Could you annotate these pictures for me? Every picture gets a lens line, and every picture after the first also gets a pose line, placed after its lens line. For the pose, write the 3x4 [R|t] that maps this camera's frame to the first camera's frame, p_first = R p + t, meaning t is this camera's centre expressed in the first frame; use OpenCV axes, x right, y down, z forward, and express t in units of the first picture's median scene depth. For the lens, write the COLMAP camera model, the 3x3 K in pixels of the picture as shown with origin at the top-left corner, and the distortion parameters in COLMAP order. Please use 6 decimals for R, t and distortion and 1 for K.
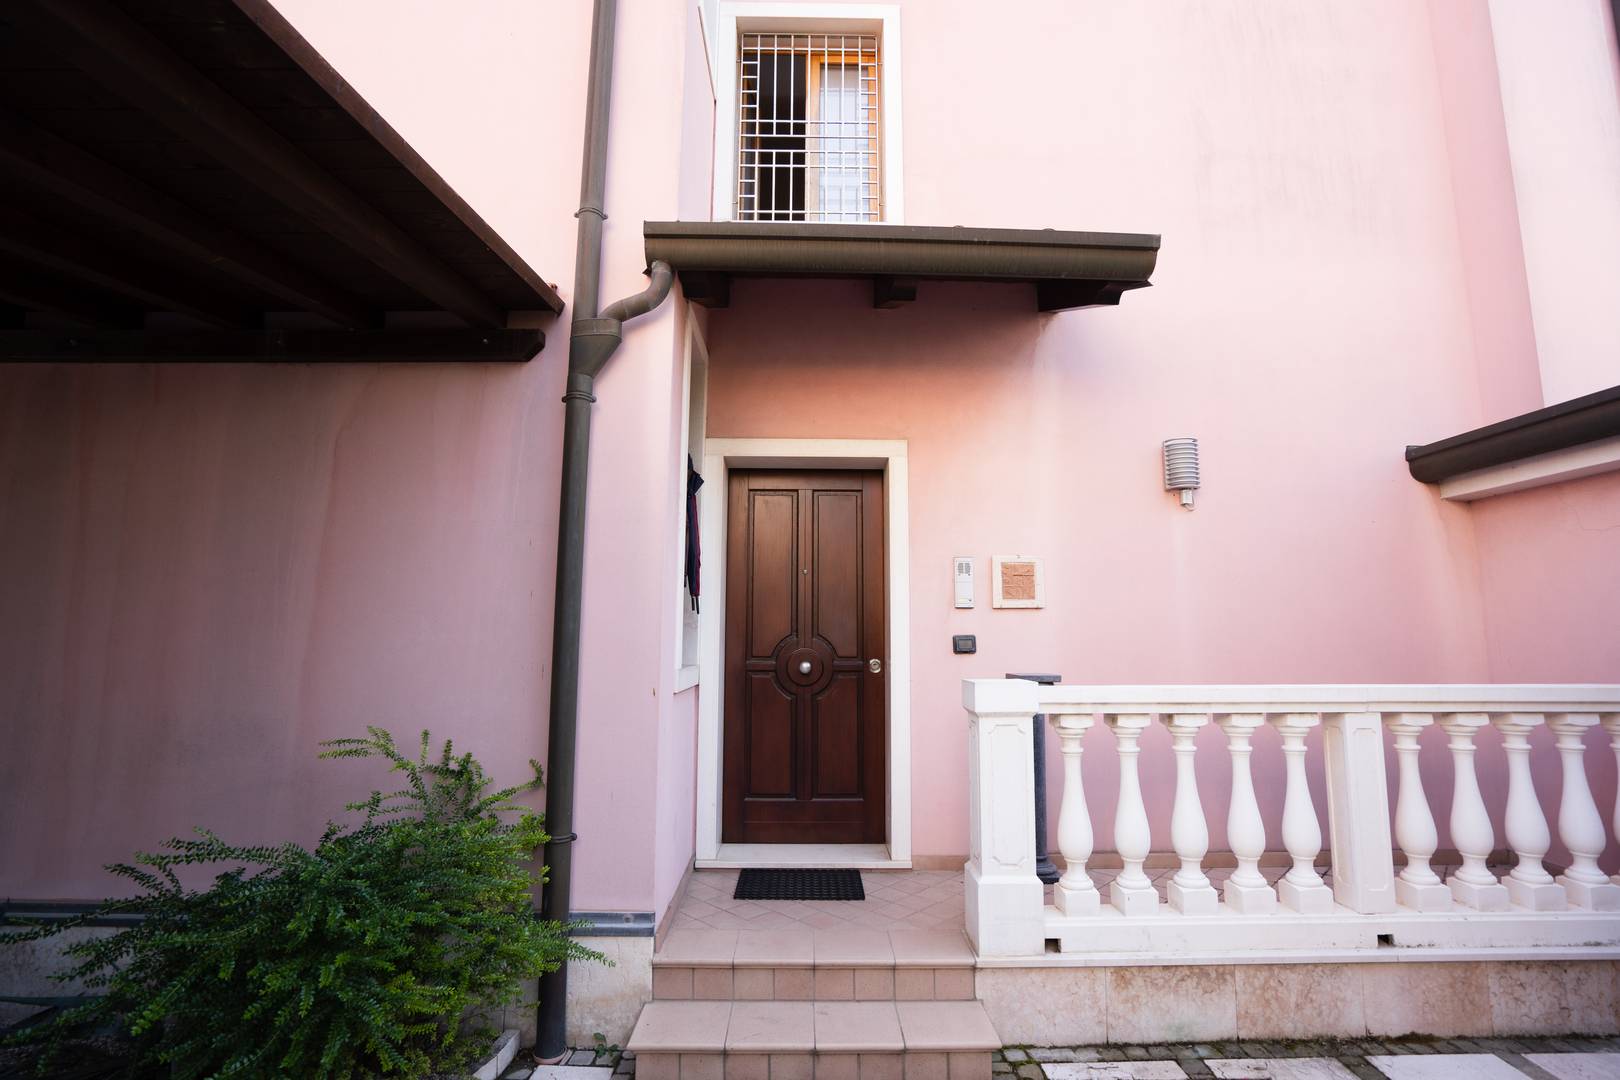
lens RADIAL K [[755.4, 0, 810.0], [0, 755.4, 540.0], [0, 0, 1]] dist [-0.061166, 0.029241]
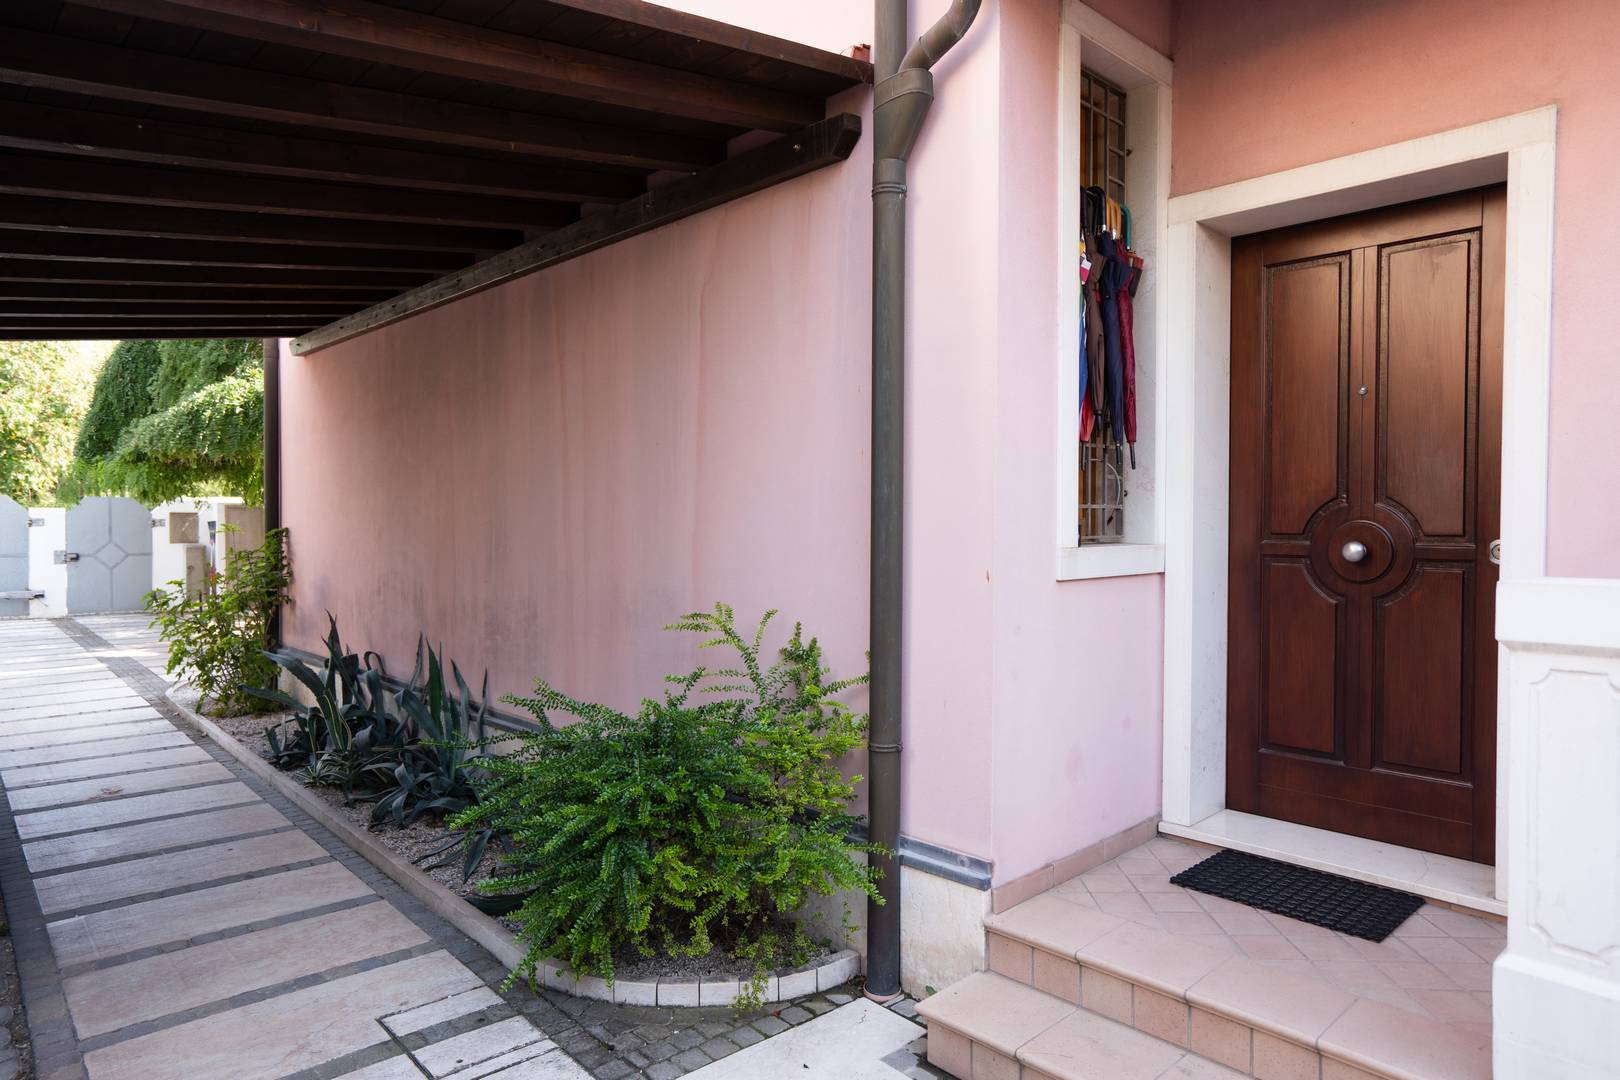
lens RADIAL K [[1006.0, 0, 810.0], [0, 1006.0, 540.0], [0, 0, 1]] dist [-0.032327, 0.043625]
pose [[0.675178, 0.011208, -0.737570, 0.391108], [0.100120, 0.989239, 0.106684, 0.042735], [0.730829, -0.145876, 0.666790, 0.212163]]
